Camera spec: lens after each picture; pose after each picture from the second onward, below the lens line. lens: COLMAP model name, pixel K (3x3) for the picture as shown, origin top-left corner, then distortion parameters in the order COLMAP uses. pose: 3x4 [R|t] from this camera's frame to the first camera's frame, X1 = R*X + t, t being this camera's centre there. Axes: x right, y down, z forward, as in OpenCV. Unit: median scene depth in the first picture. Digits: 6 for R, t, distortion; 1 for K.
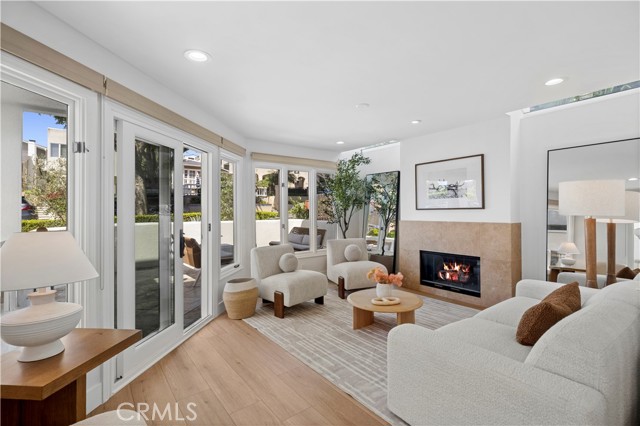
lens RADIAL K [[299.8, 0, 324.2], [0, 299.8, 209.8], [0, 0, 1]] dist [0.012302, 0.001075]
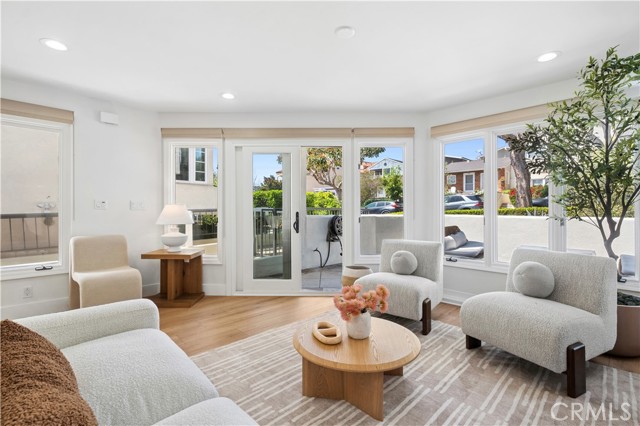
lens RADIAL K [[299.8, 0, 321.9], [0, 299.8, 212.0], [0, 0, 1]] dist [0.012302, 0.001075]
pose [[0.115615, 0.012781, -0.993212, 0.603058], [-0.003723, 0.999916, 0.012434, 0.033243], [0.993287, 0.002260, 0.115653, 0.666423]]
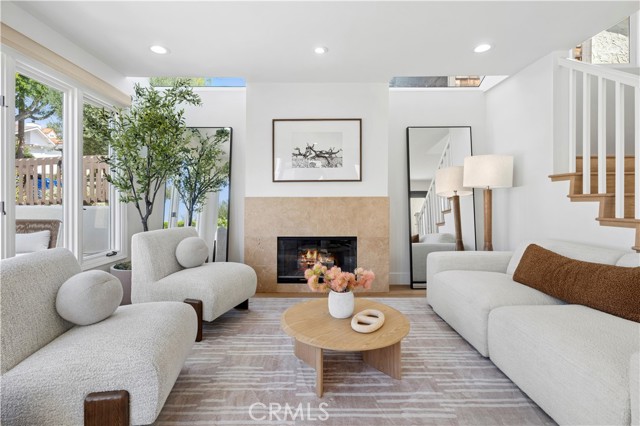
lens RADIAL K [[299.8, 0, 313.6], [0, 299.8, 203.0], [0, 0, 1]] dist [0.012302, 0.001075]
pose [[0.620619, 0.003821, 0.784103, -0.227208], [-0.003949, 0.999991, -0.001747, 0.058148], [-0.784103, -0.002012, 0.620628, 0.525992]]
